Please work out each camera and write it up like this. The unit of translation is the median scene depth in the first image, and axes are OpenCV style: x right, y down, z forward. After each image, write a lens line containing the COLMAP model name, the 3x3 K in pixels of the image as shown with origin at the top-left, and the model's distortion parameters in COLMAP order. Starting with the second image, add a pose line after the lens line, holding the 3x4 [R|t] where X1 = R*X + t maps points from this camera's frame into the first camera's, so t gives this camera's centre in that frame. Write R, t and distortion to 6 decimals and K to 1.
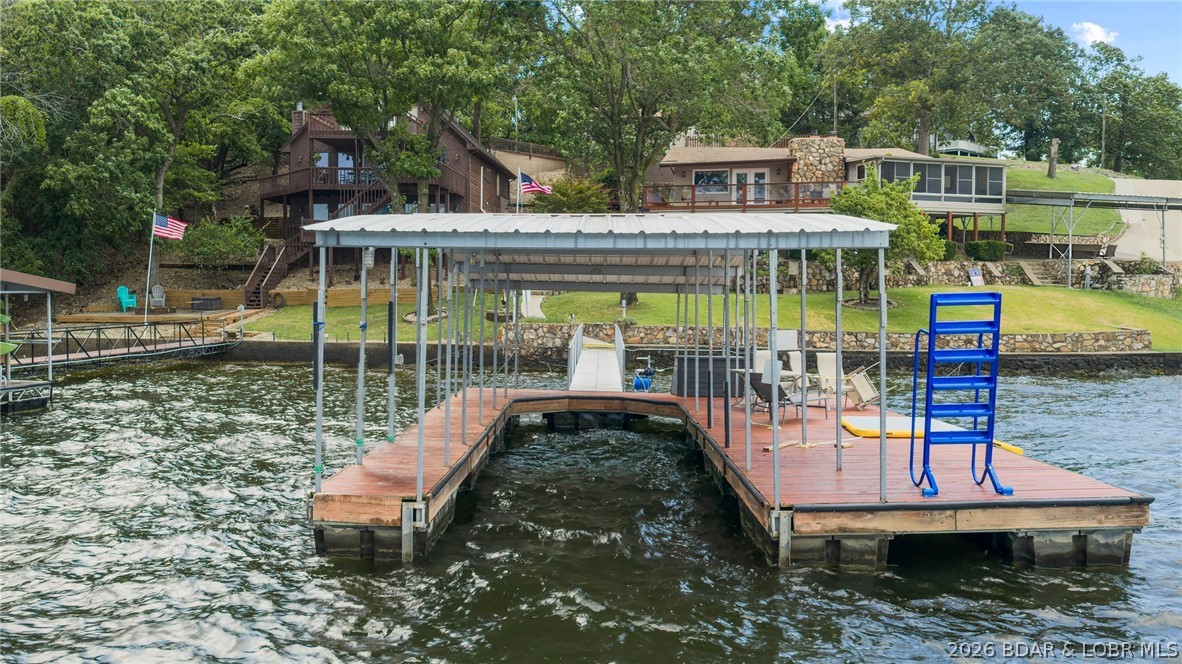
lens RADIAL K [[988.9, 0, 540.8], [0, 988.9, 329.3], [0, 0, 1]] dist [0.023919, -0.051298]
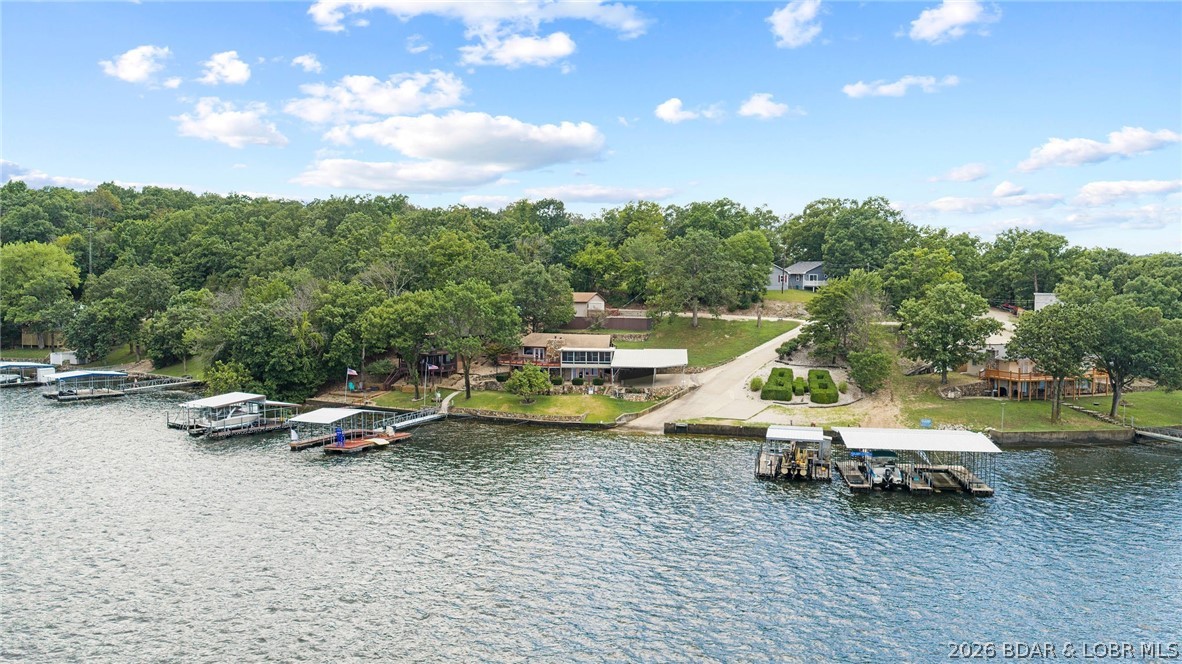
lens RADIAL K [[971.4, 0, 596.7], [0, 971.4, 361.2], [0, 0, 1]] dist [0.003357, -0.002555]
pose [[0.936856, 0.028462, -0.348555, 1.637538], [-0.010695, 0.998548, 0.052792, -0.329810], [0.349551, -0.045731, 0.935801, -1.926903]]
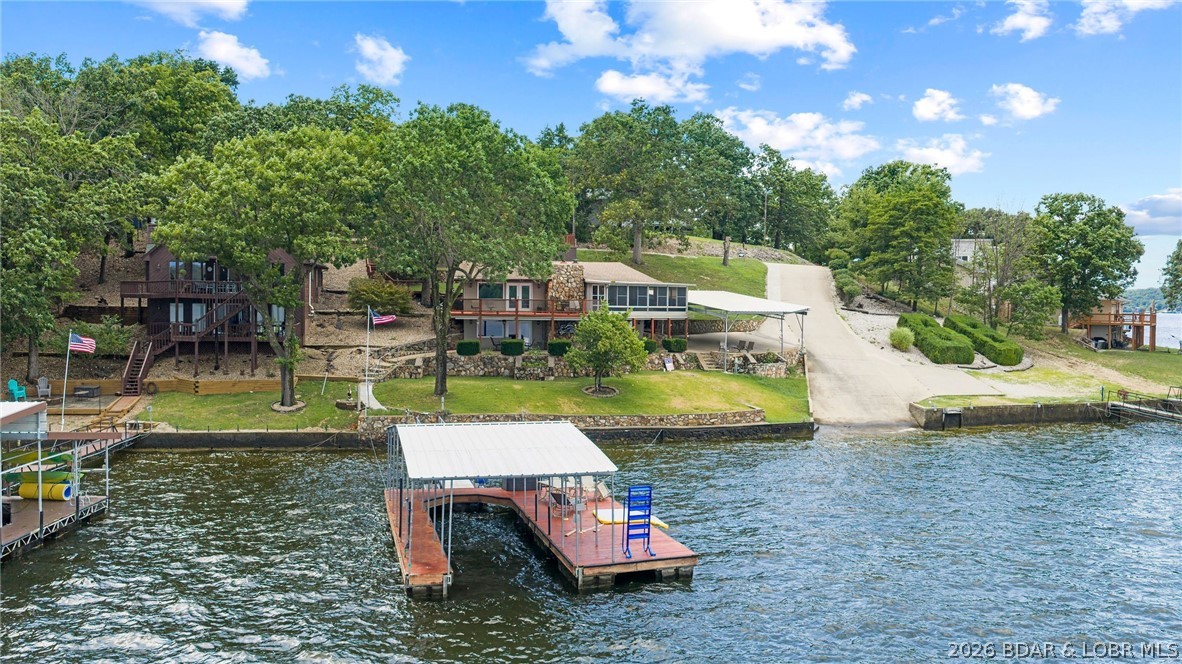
lens RADIAL K [[974.3, 0, 591.0], [0, 974.3, 332.0], [0, 0, 1]] dist [0.017529, -0.055642]
pose [[0.950697, -0.003553, 0.310101, -0.137764], [0.002622, 0.999991, 0.003419, -0.117433], [-0.310110, -0.002437, 0.950698, -0.389026]]
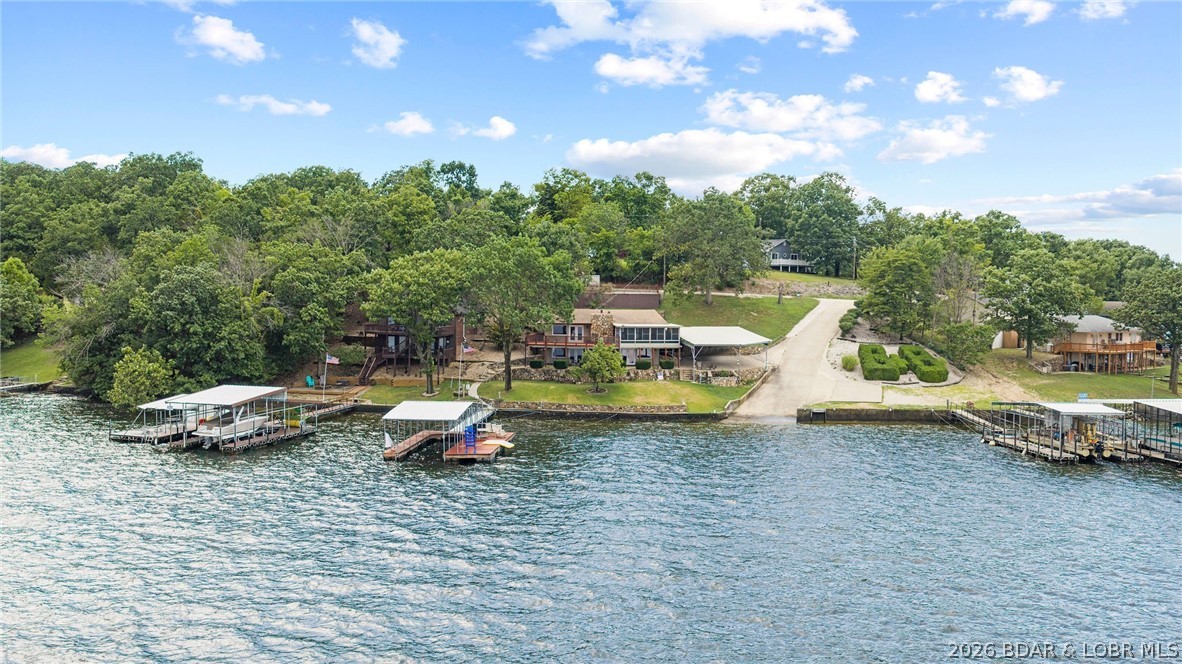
lens RADIAL K [[974.3, 0, 591.0], [0, 974.3, 332.0], [0, 0, 1]] dist [0.017529, -0.055642]
pose [[0.999565, 0.006496, -0.028752, 0.375224], [-0.006328, 0.999962, 0.005934, -0.191813], [0.028789, -0.005750, 0.999569, -1.529224]]
